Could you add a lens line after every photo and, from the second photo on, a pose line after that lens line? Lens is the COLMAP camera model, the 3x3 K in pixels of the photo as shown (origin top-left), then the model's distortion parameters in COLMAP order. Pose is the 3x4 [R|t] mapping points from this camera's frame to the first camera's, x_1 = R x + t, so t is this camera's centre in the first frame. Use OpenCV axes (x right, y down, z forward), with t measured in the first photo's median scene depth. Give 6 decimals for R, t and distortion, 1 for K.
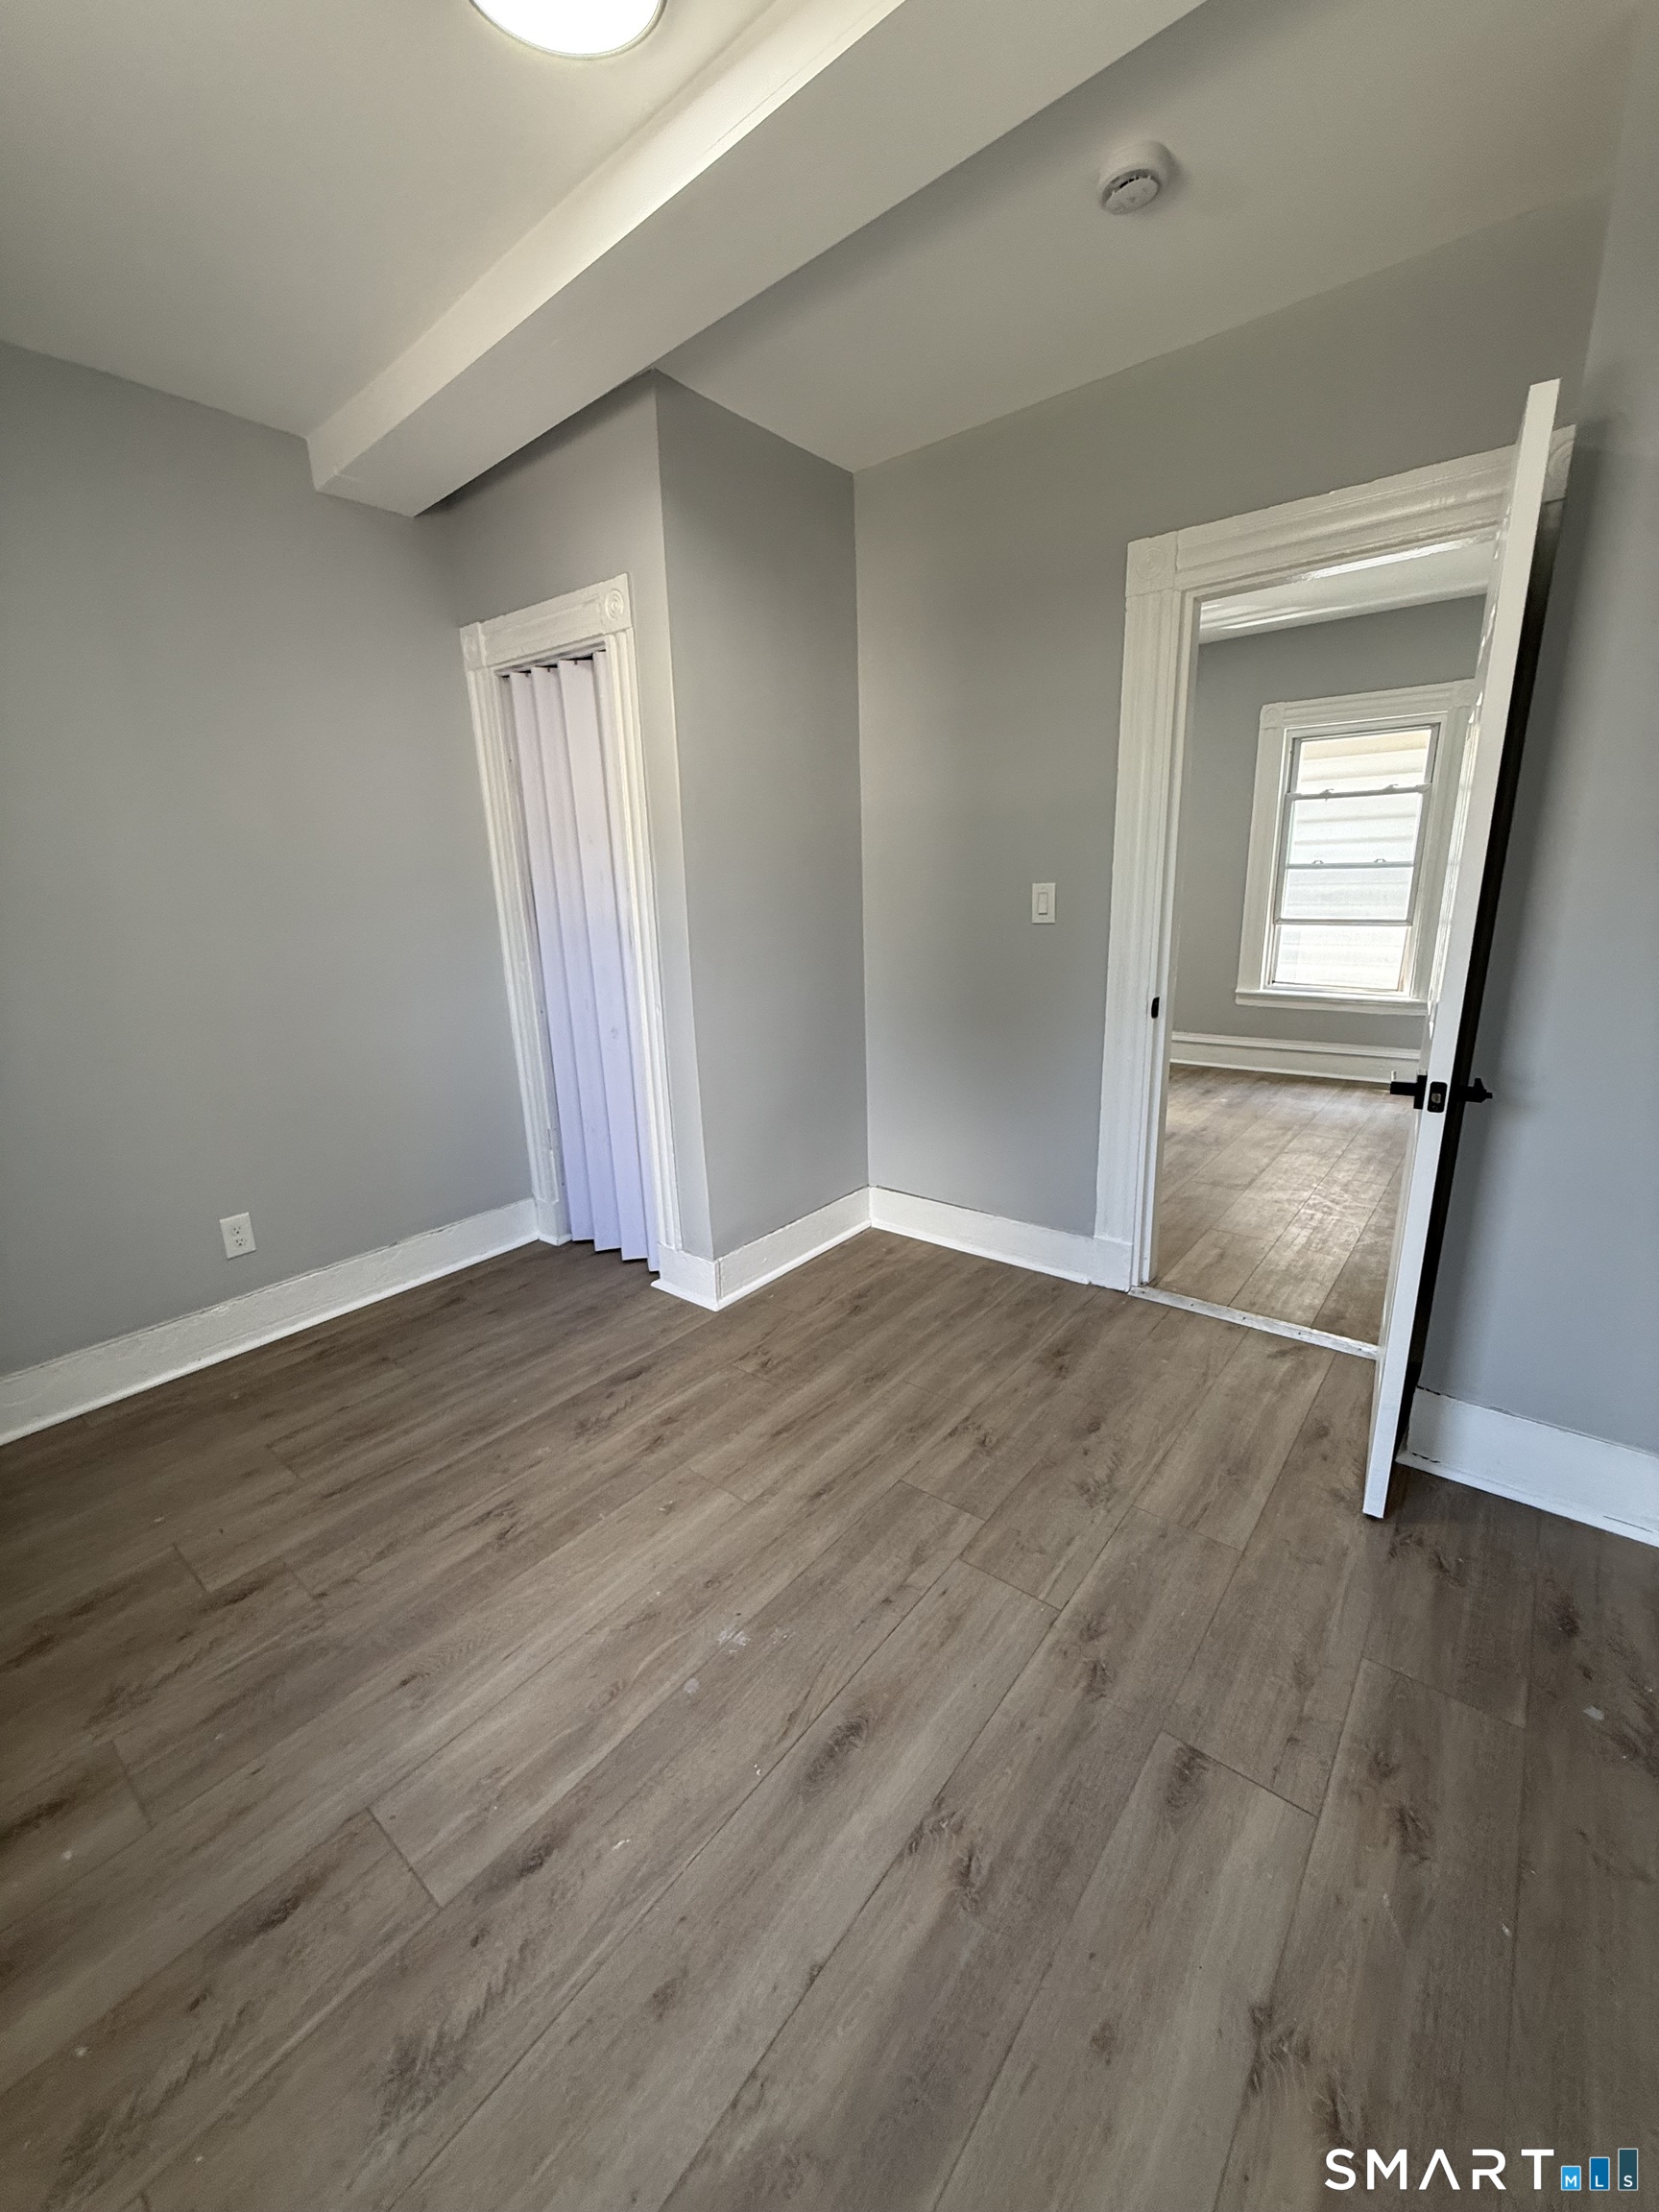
lens RADIAL K [[882.0, 0, 829.4], [0, 882.0, 1105.2], [0, 0, 1]] dist [-0.001215, 0.000331]
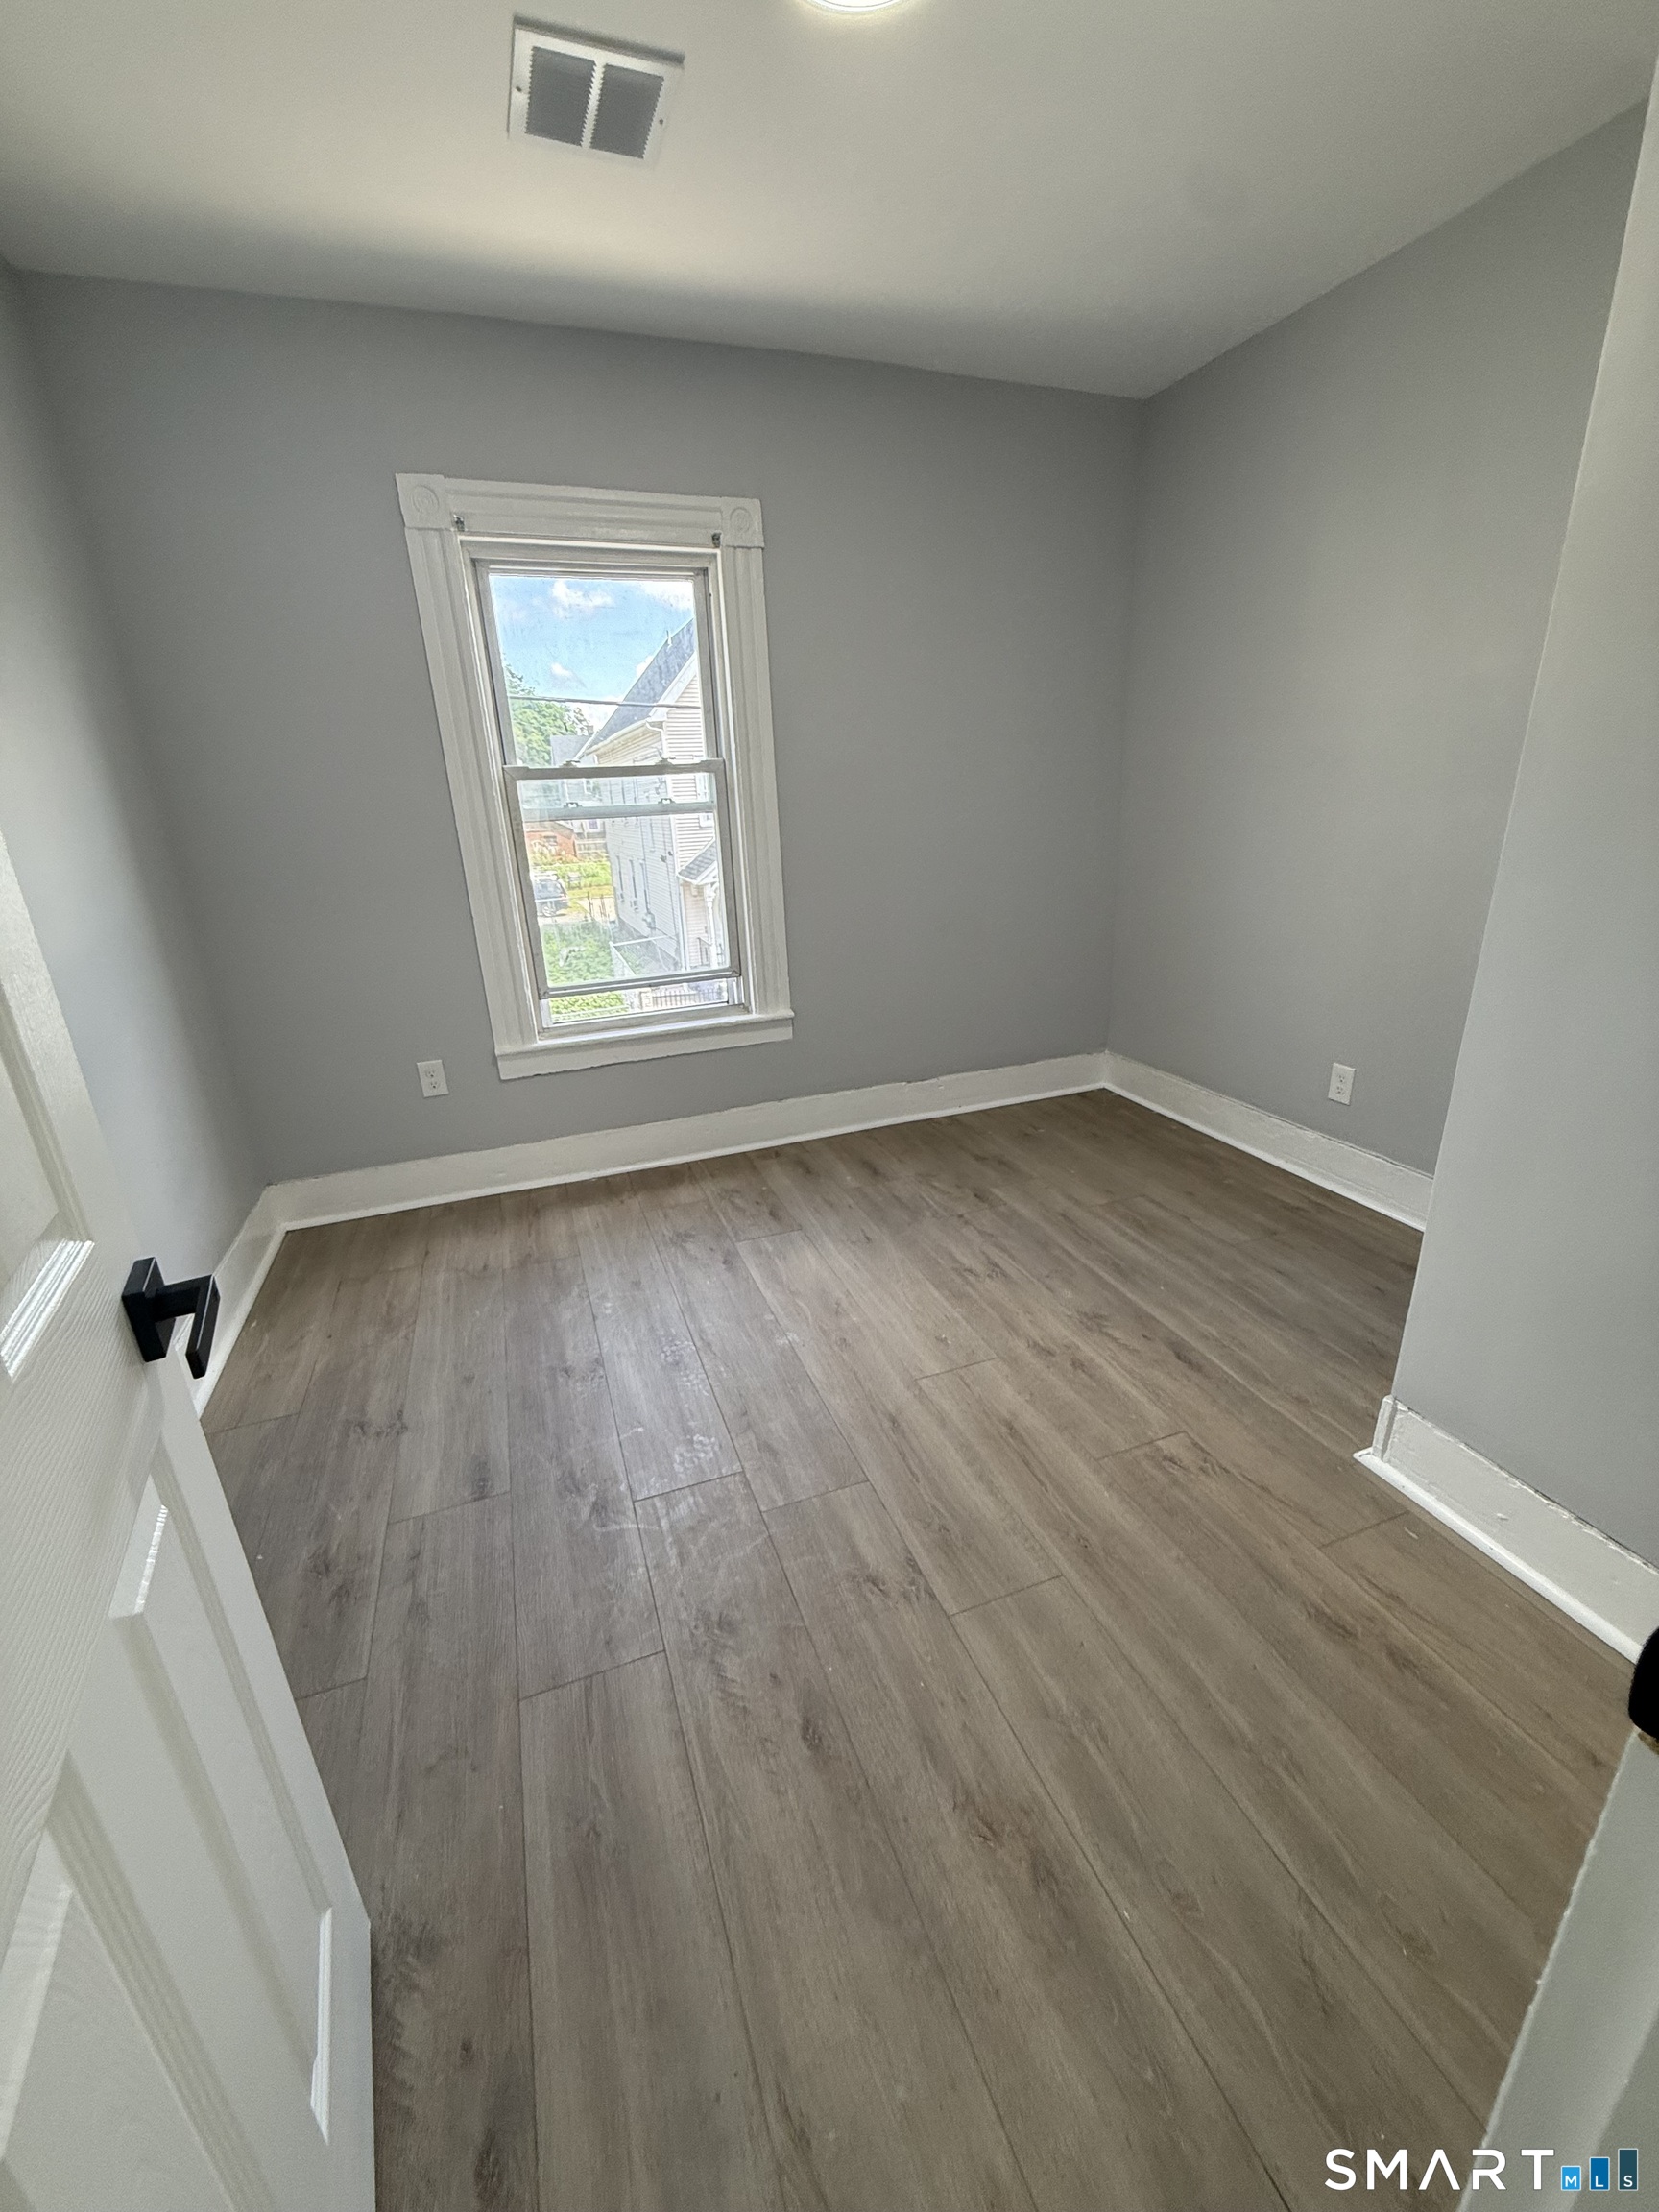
lens RADIAL K [[882.0, 0, 829.4], [0, 882.0, 1105.2], [0, 0, 1]] dist [-0.001215, 0.000331]
pose [[-0.505091, 0.337963, -0.794144, 0.635644], [-0.168840, 0.863671, 0.474937, -0.293230], [0.846390, 0.373970, -0.379171, 1.098506]]
